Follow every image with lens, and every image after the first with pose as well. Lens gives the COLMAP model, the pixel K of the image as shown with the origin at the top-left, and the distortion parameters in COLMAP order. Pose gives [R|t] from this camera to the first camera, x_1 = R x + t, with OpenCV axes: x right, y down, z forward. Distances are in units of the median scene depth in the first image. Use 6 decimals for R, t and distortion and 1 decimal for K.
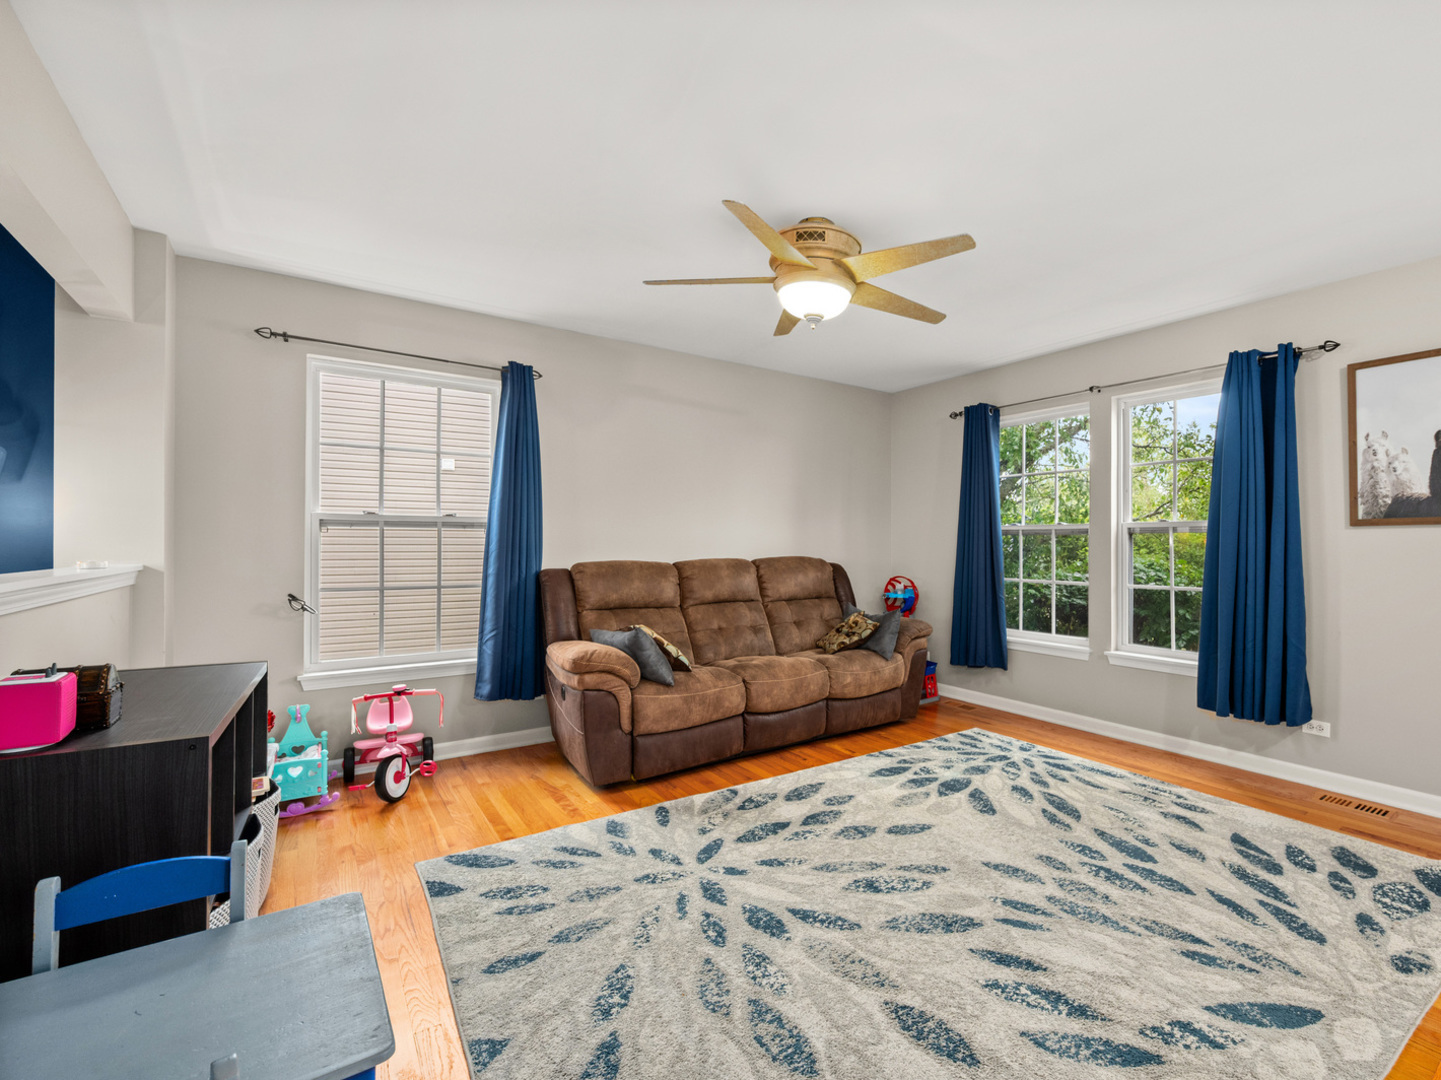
lens RADIAL K [[670.4, 0, 825.0], [0, 670.4, 543.1], [0, 0, 1]] dist [0.000373, -0.002226]
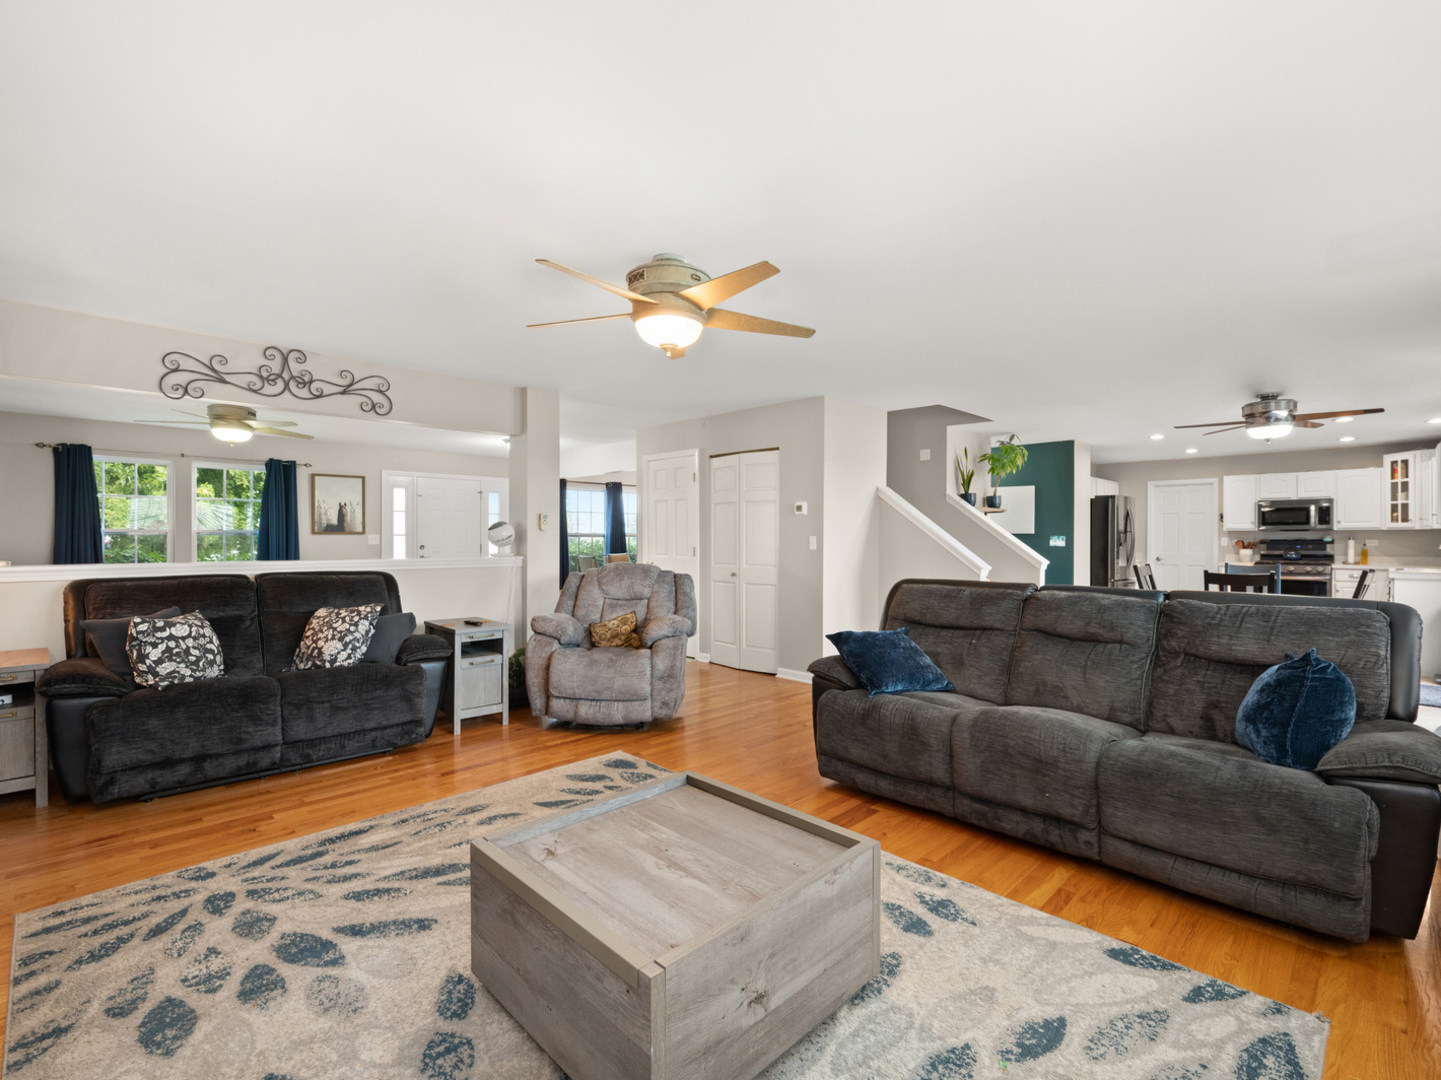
lens RADIAL K [[670.4, 0, 720.0], [0, 670.4, 541.2], [0, 0, 1]] dist [0.000373, -0.002226]
pose [[-0.150651, -0.006207, 0.988567, -0.485833], [-0.001598, 0.999981, 0.006035, -0.020243], [-0.988586, -0.000671, -0.150658, 0.732070]]
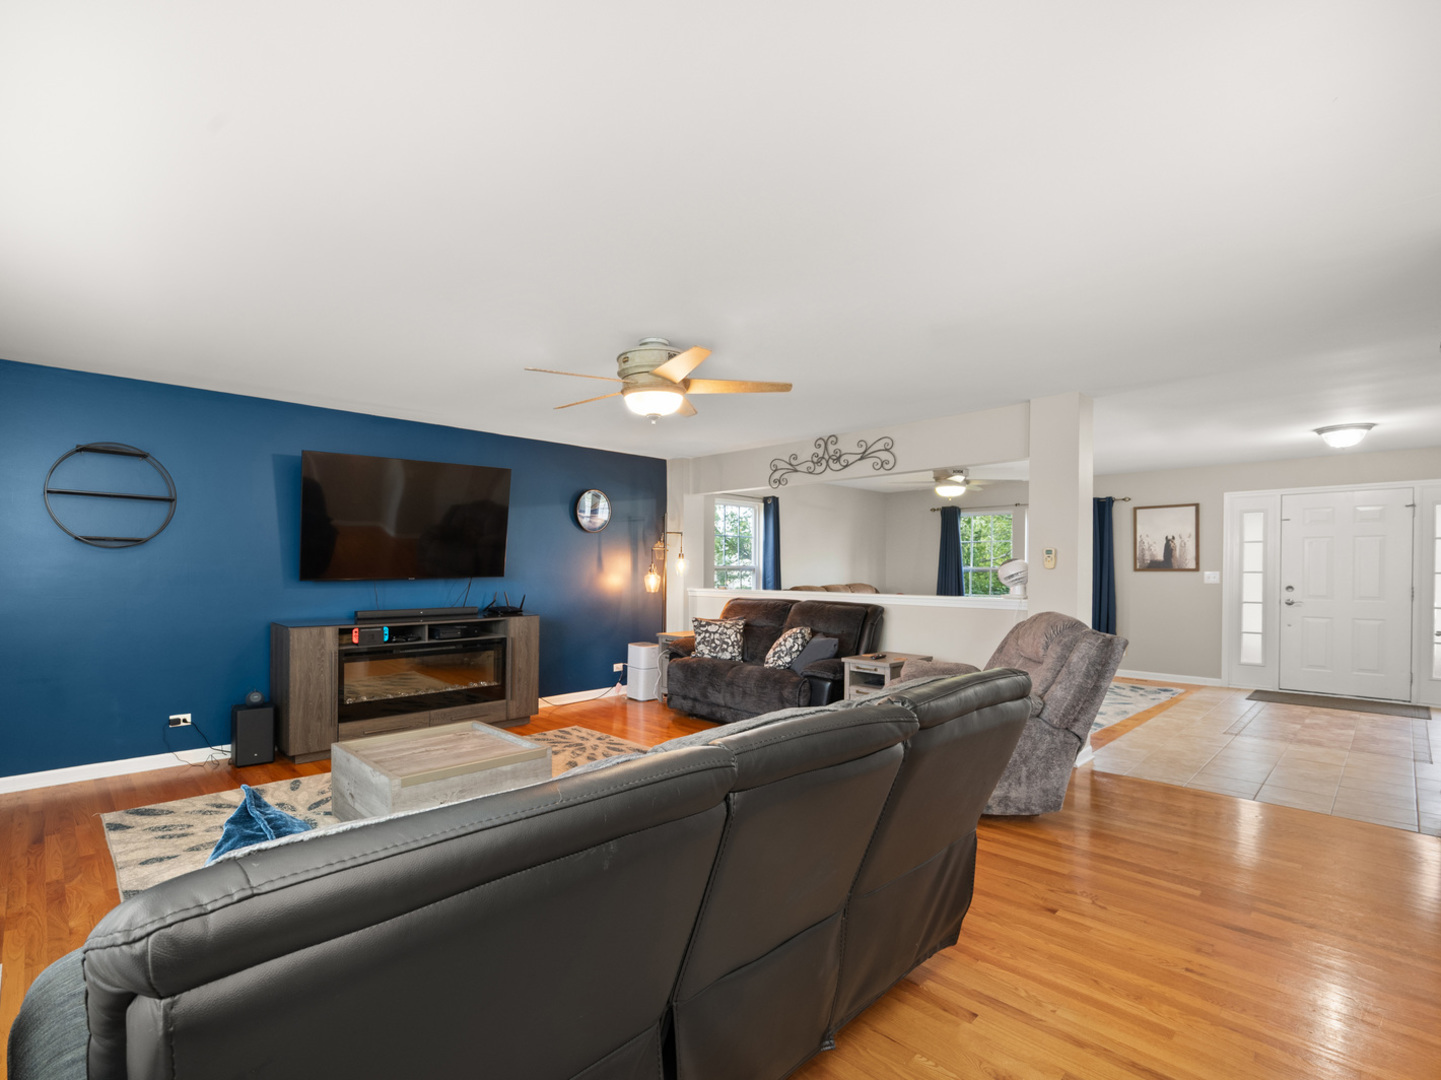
lens RADIAL K [[670.4, 0, 637.7], [0, 670.4, 568.1], [0, 0, 1]] dist [0.000373, -0.002226]
pose [[0.995543, 0.002196, 0.094279, 0.296123], [-0.002020, 0.999996, -0.001959, -0.033376], [-0.094283, 0.001760, 0.995544, -0.393358]]
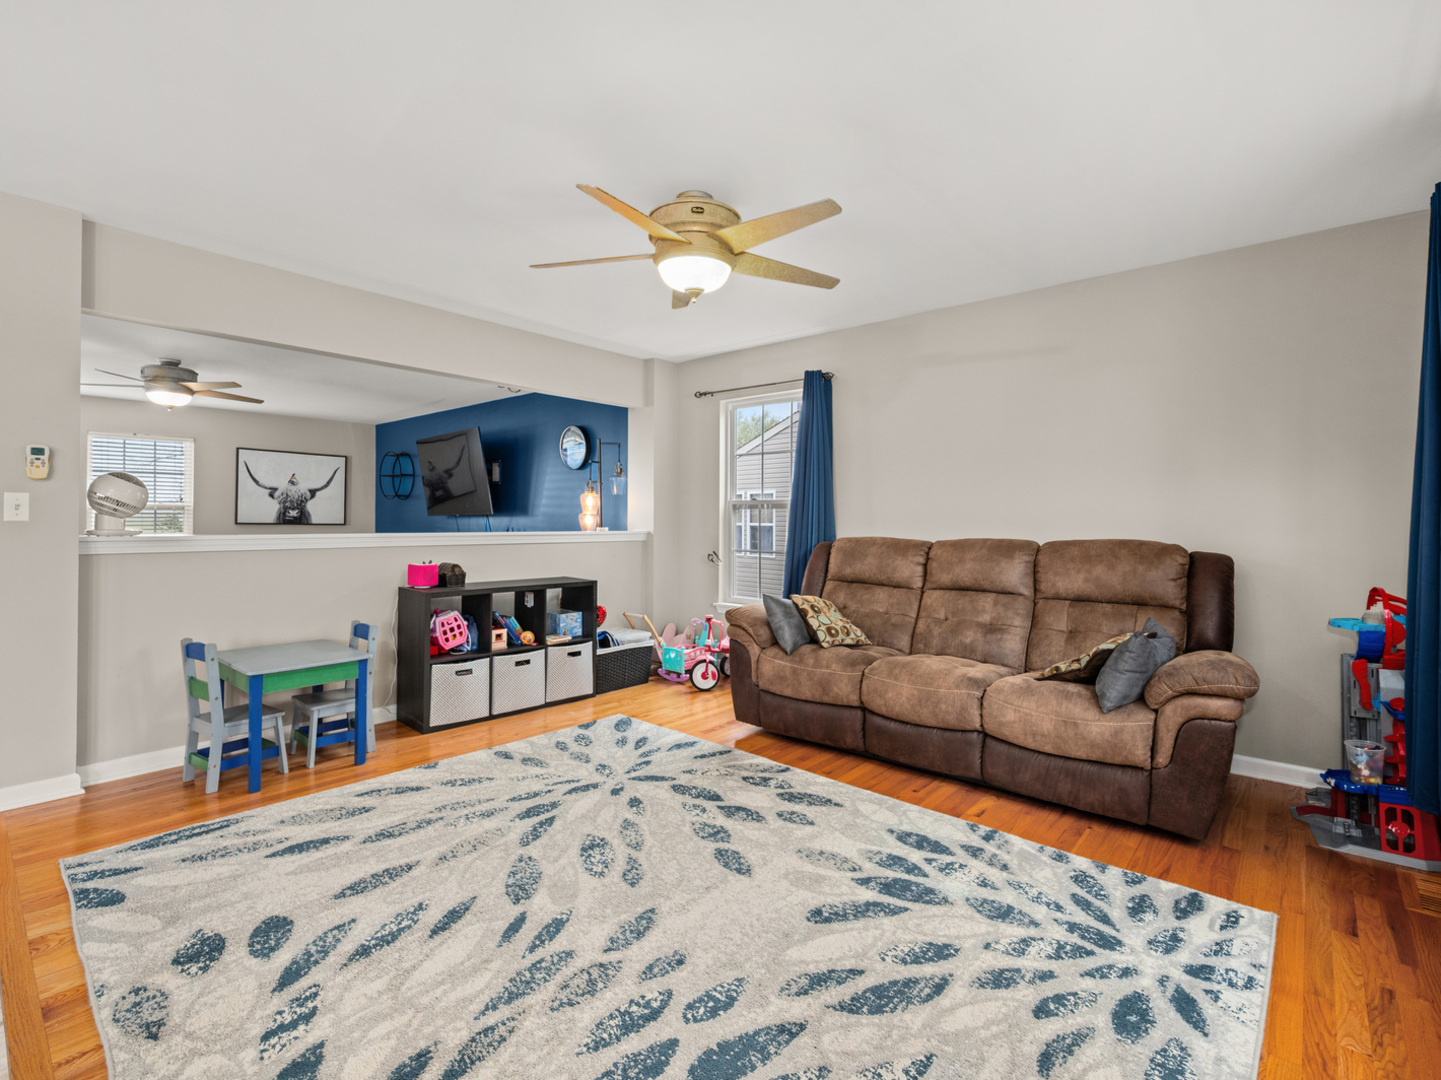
lens RADIAL K [[670.4, 0, 718.9], [0, 670.4, 517.8], [0, 0, 1]] dist [0.000373, -0.002226]
pose [[0.198267, -0.005435, -0.980133, 0.816042], [-0.003927, 0.999972, -0.006340, 0.004966], [0.980140, 0.005106, 0.198240, 0.707924]]
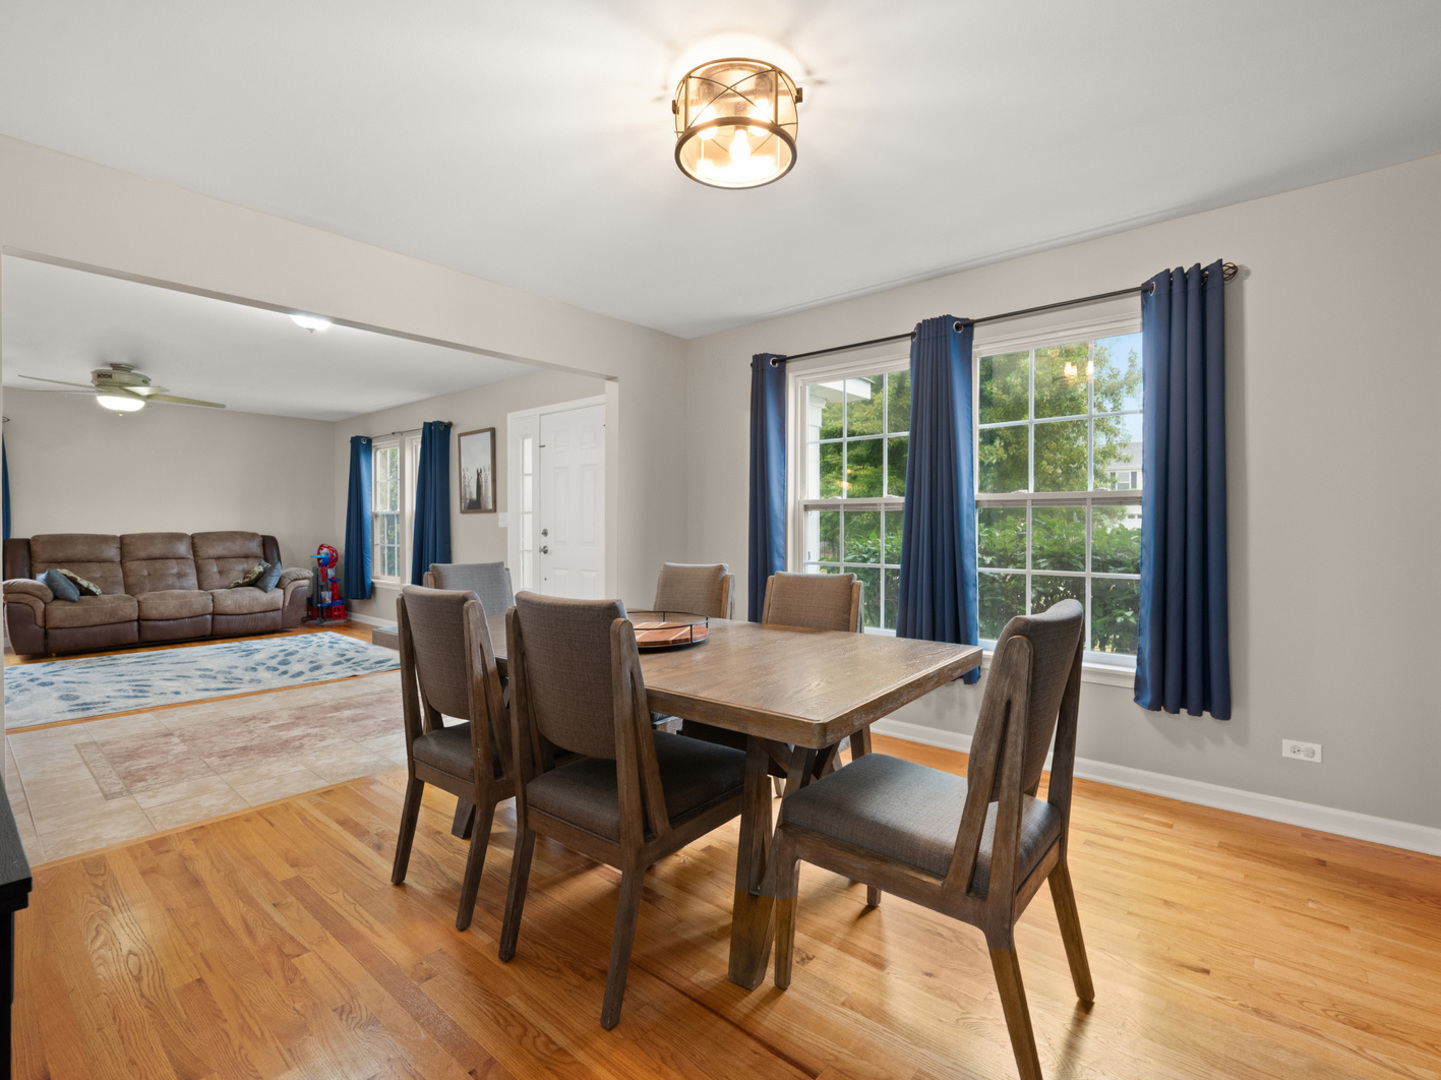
lens RADIAL K [[670.4, 0, 716.1], [0, 670.4, 530.1], [0, 0, 1]] dist [0.000373, -0.002226]
pose [[0.979946, -0.004803, 0.199204, 1.135906], [0.002741, 0.999940, 0.010627, 0.005571], [-0.199243, -0.009868, 0.979900, -1.139953]]
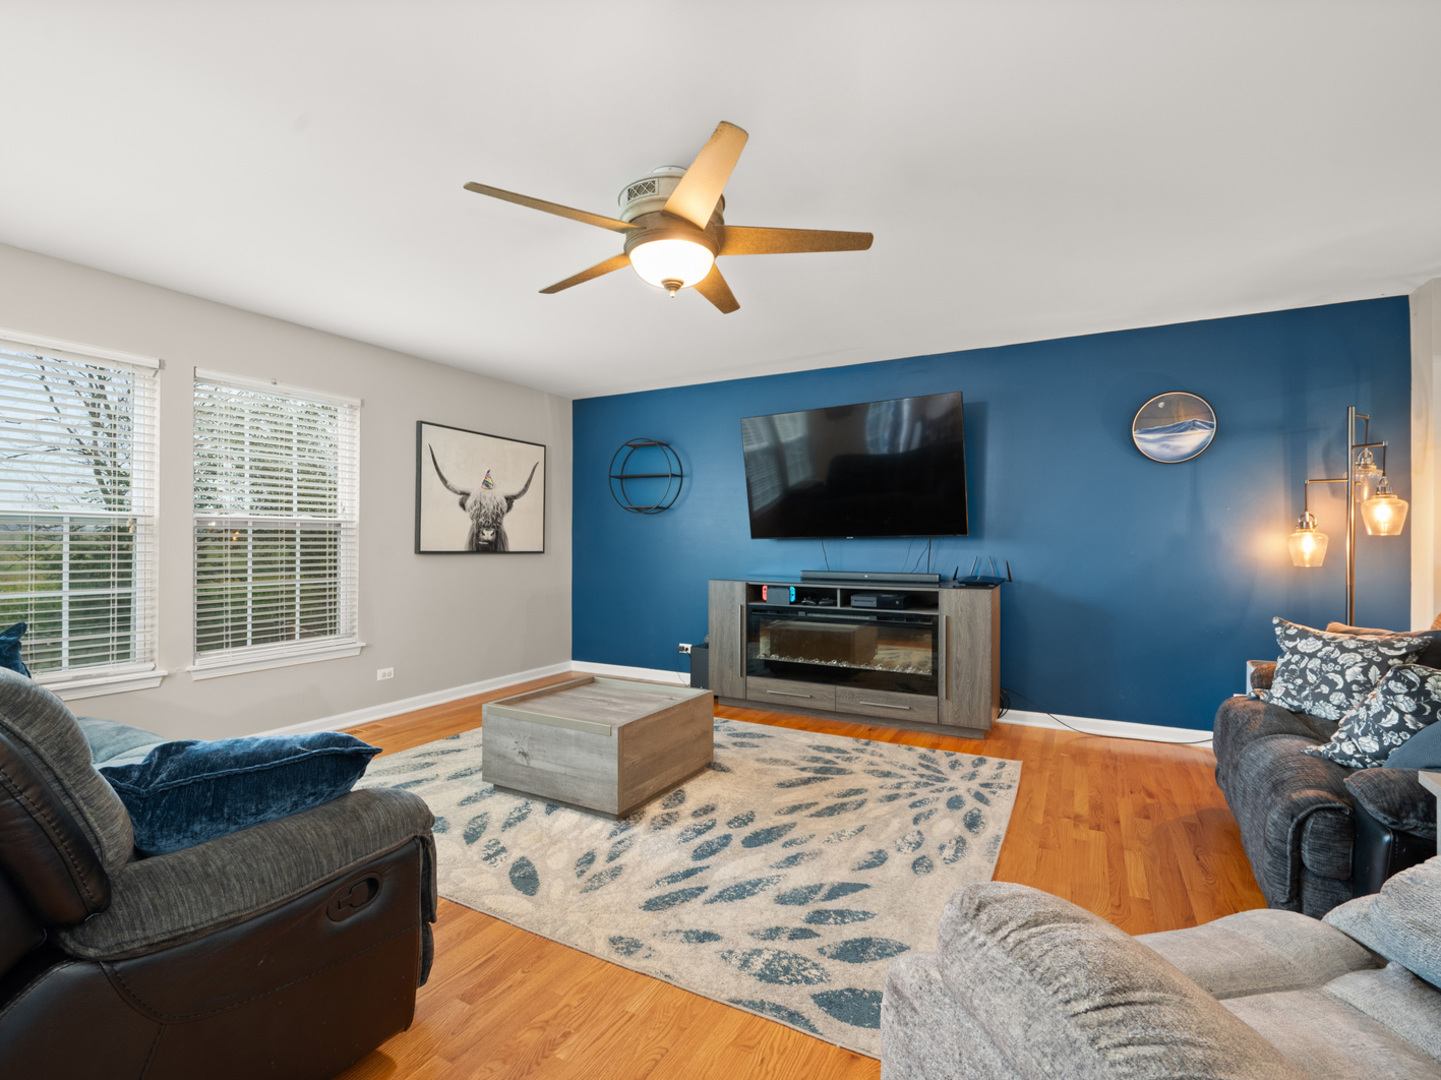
lens RADIAL K [[670.4, 0, 723.5], [0, 670.4, 533.8], [0, 0, 1]] dist [0.000373, -0.002226]
pose [[0.433044, -0.010101, -0.901316, 1.105323], [-0.004022, 0.999906, -0.013138, 0.003163], [0.901364, 0.009314, 0.432963, 0.398687]]
